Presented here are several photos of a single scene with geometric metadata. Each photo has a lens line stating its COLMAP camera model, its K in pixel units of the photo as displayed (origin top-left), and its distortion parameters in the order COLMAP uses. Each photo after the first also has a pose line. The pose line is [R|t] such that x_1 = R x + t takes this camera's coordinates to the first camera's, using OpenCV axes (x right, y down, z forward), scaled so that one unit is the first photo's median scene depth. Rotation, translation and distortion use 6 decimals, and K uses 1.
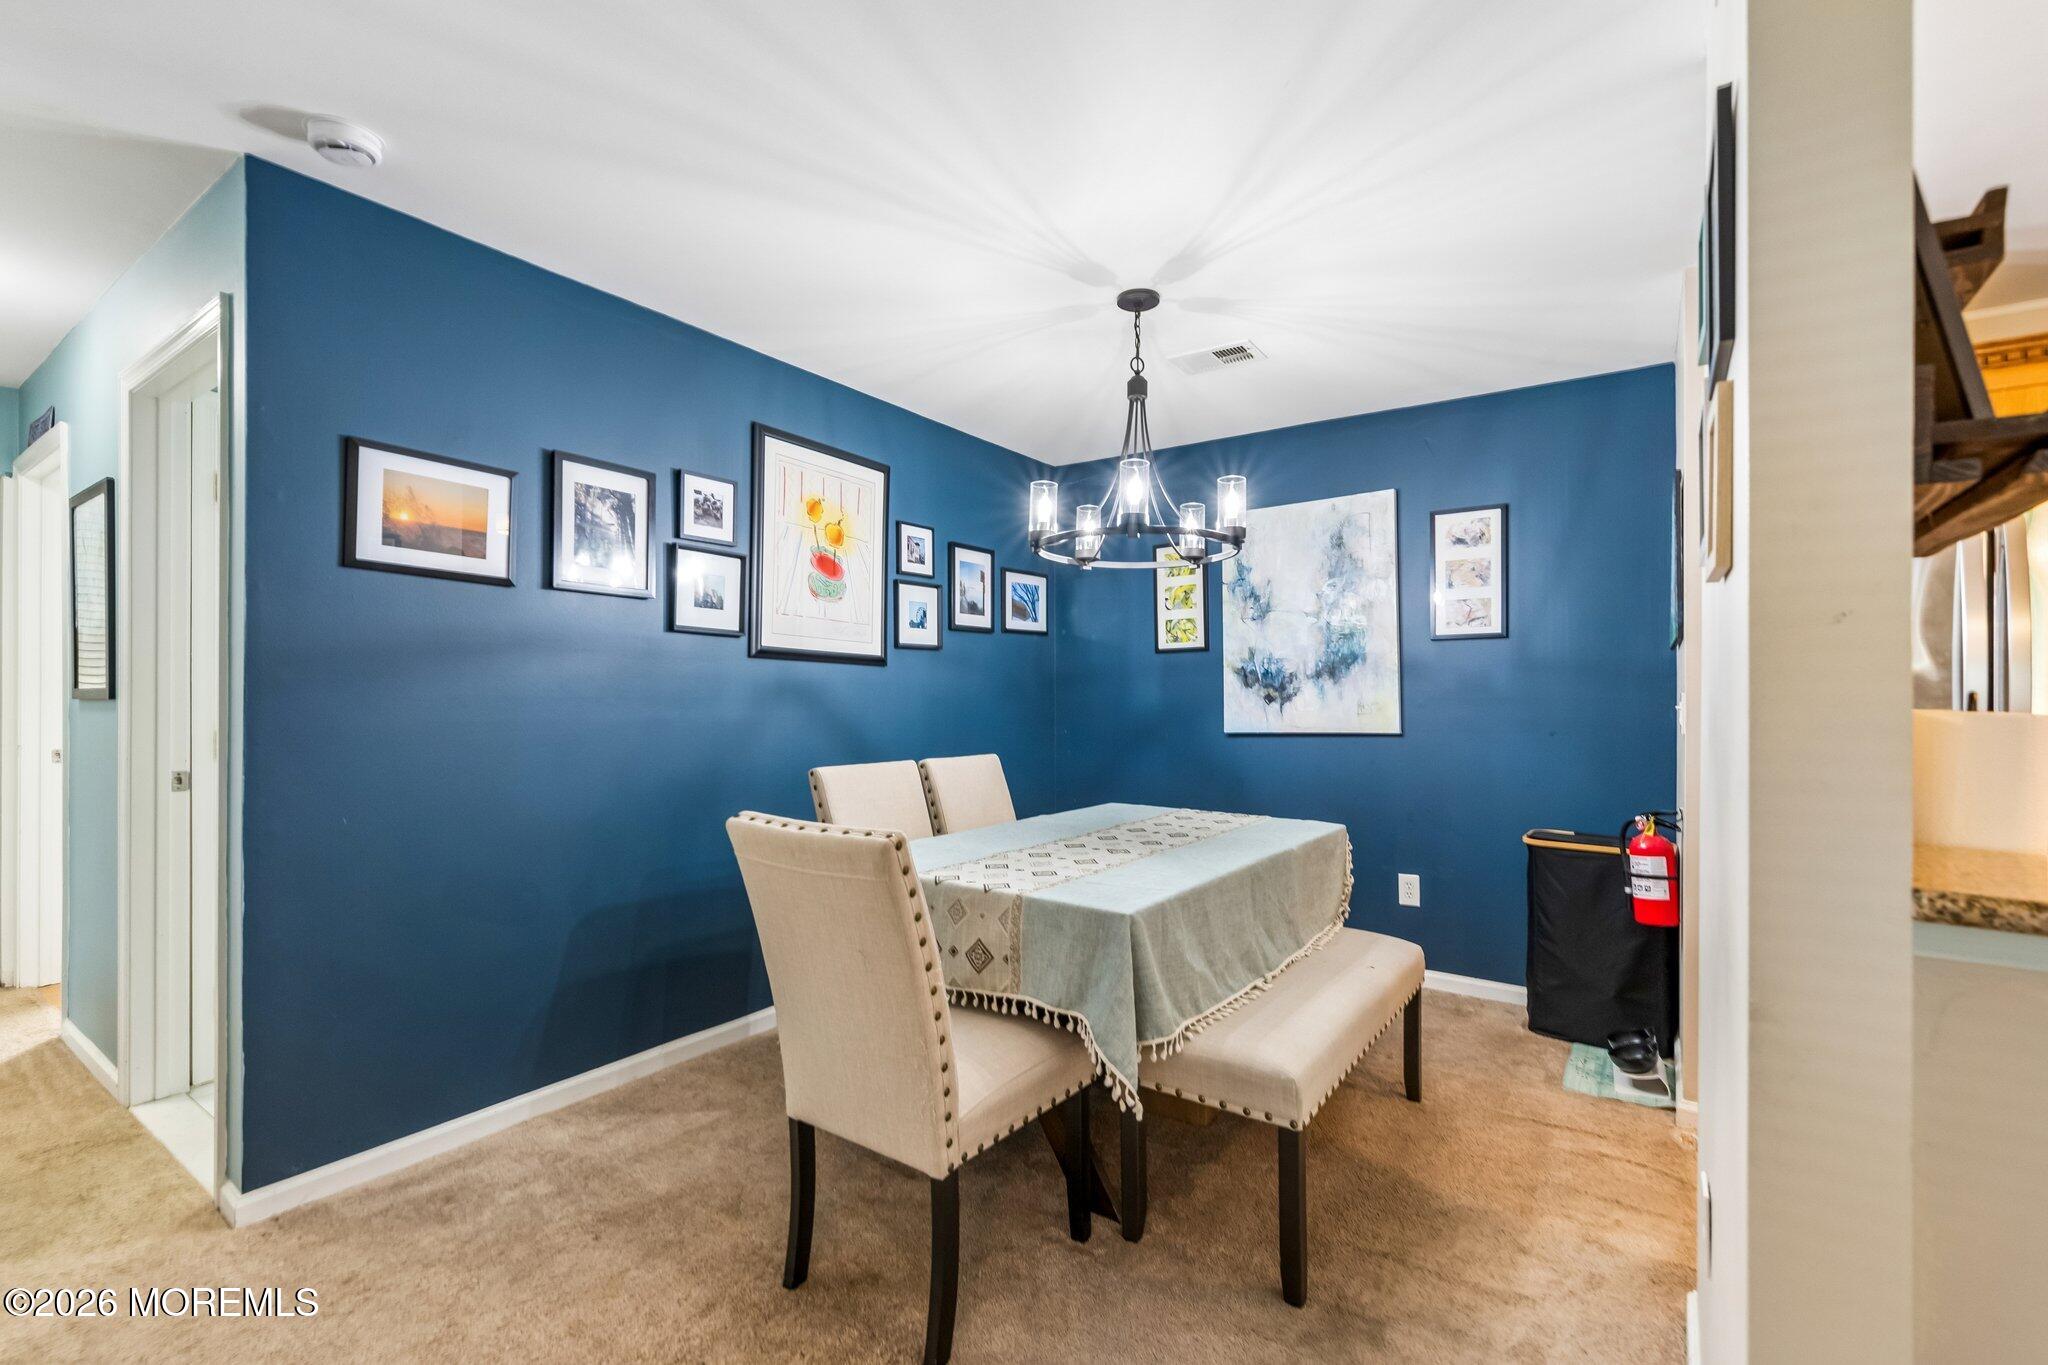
lens RADIAL K [[890.4, 0, 1028.0], [0, 890.4, 697.5], [0, 0, 1]] dist [0.002703, -0.000482]
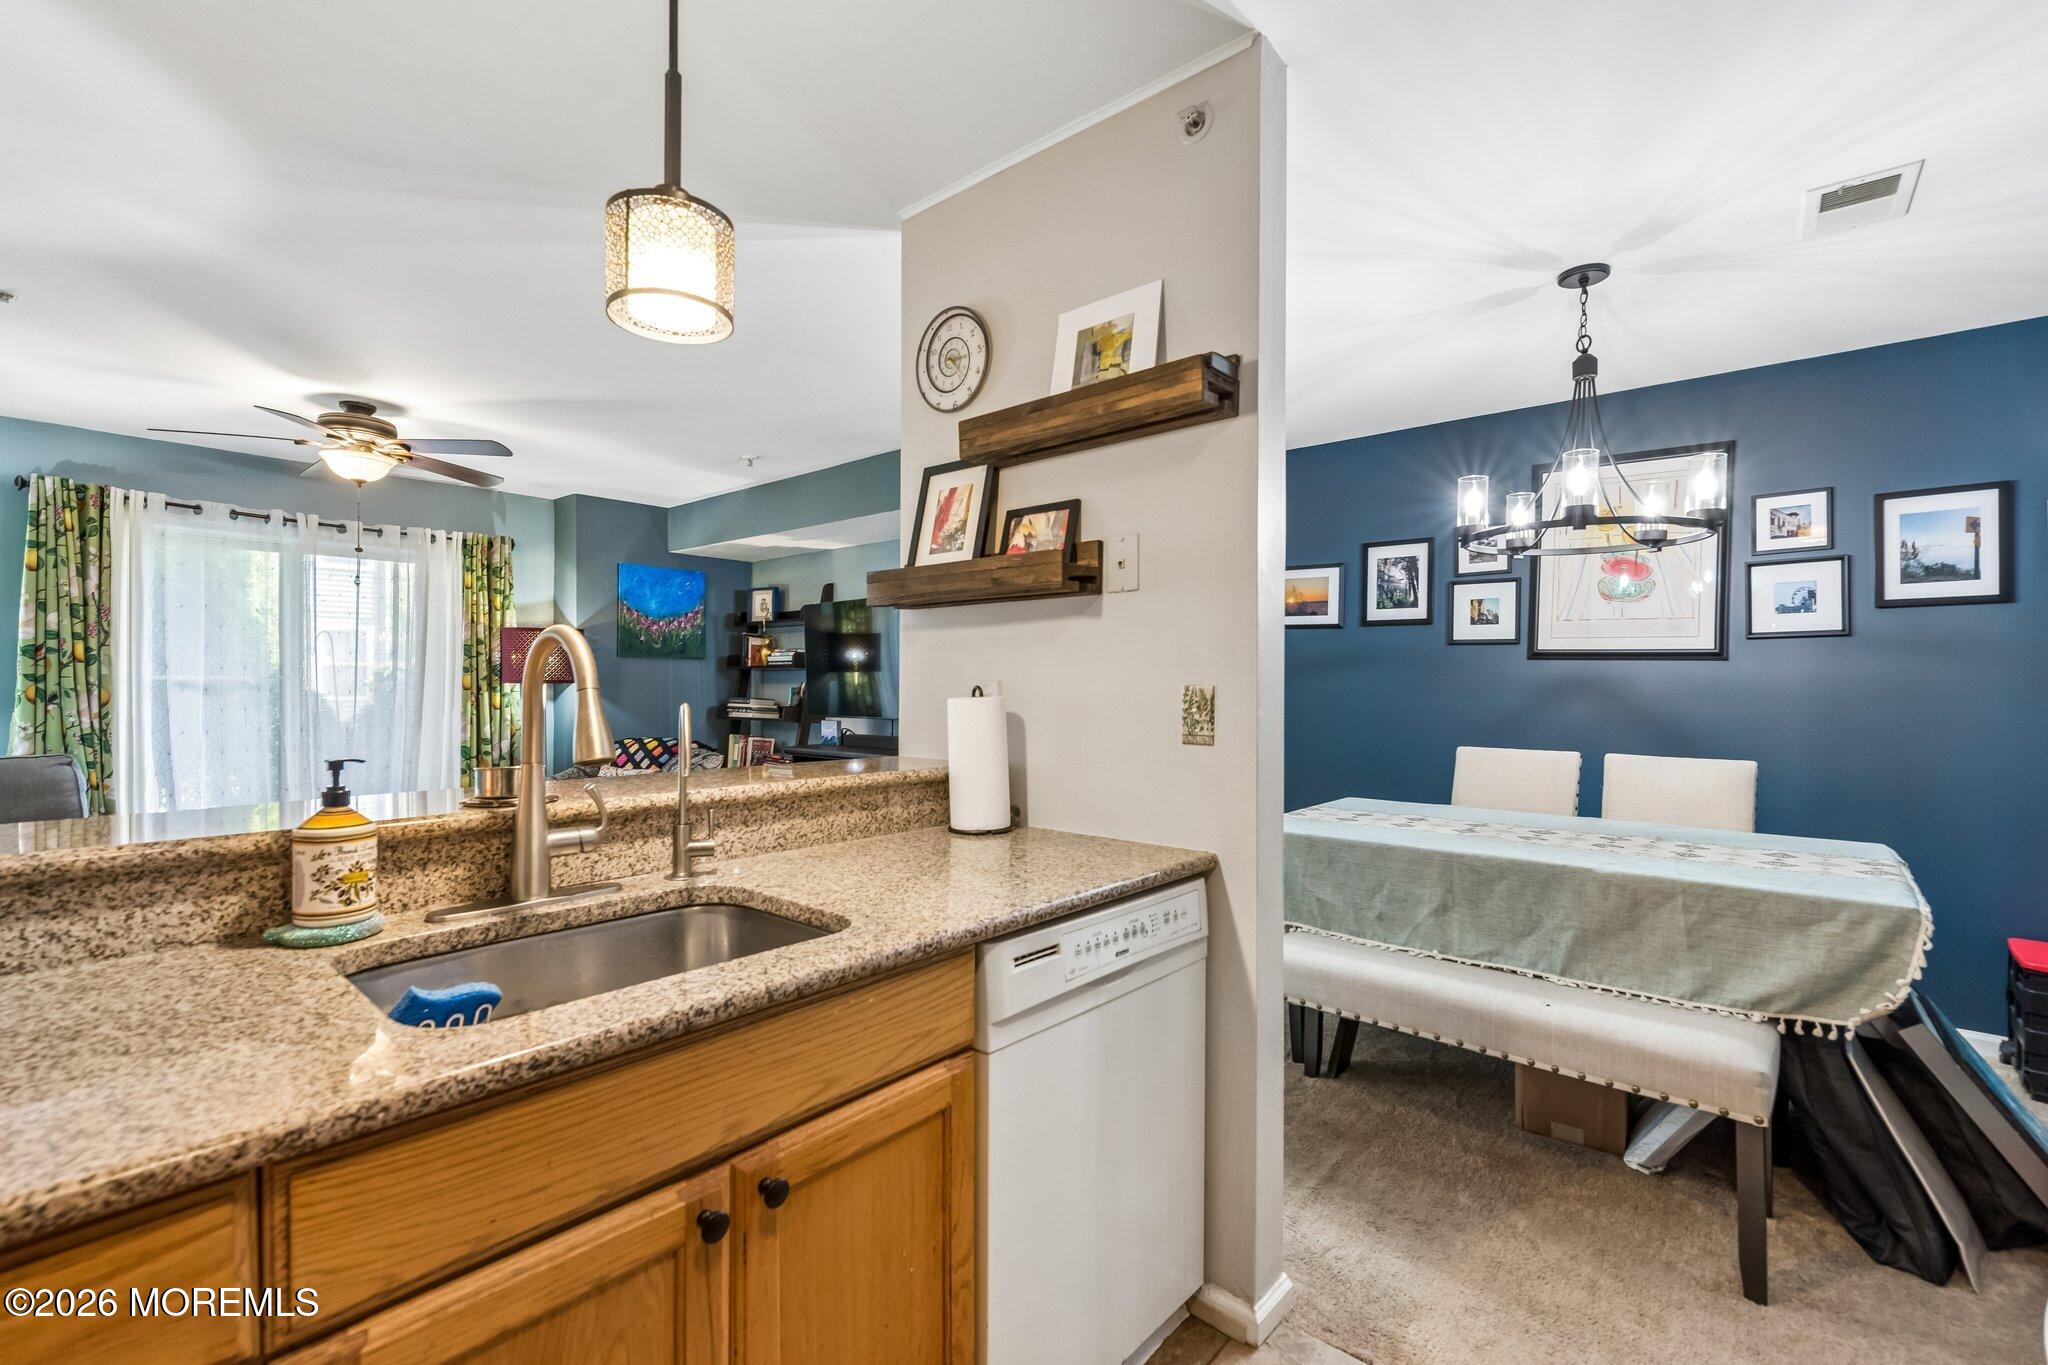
lens RADIAL K [[890.4, 0, 1022.0], [0, 890.4, 688.1], [0, 0, 1]] dist [0.002703, -0.000482]
pose [[-0.103473, -0.001011, -0.994632, 0.948305], [-0.006567, 0.999978, -0.000333, -0.000865], [0.994611, 0.006497, -0.103478, 0.423738]]
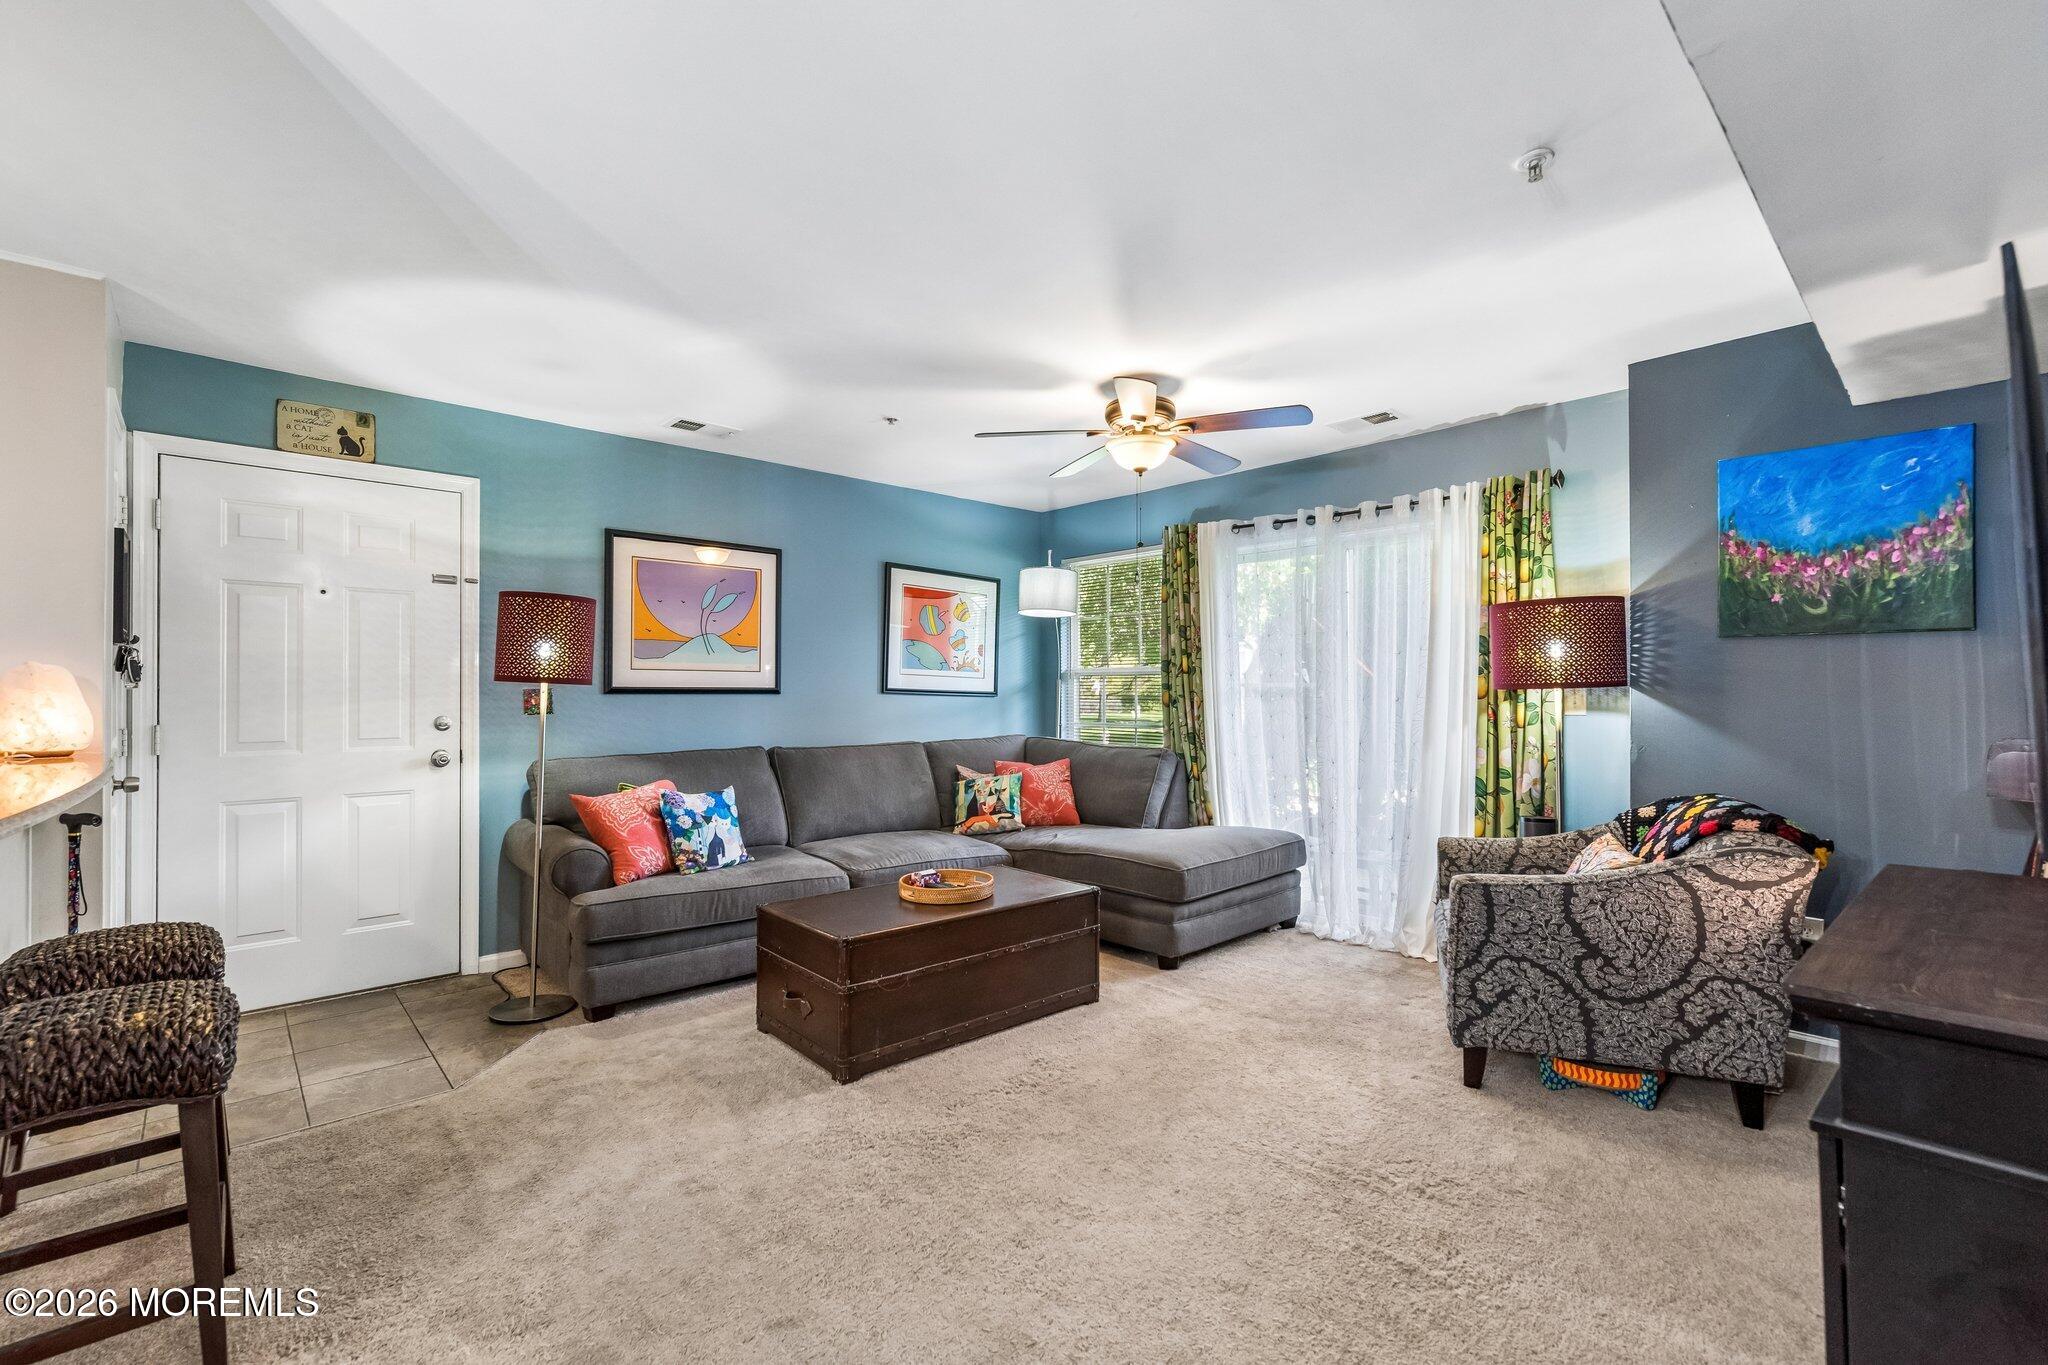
lens RADIAL K [[890.4, 0, 1024.1], [0, 890.4, 676.1], [0, 0, 1]] dist [0.002703, -0.000482]
pose [[-0.976403, -0.000615, 0.215956, -0.246163], [-0.003304, 0.999921, -0.012093, -0.005310], [-0.215932, -0.012521, -0.976328, 0.514361]]
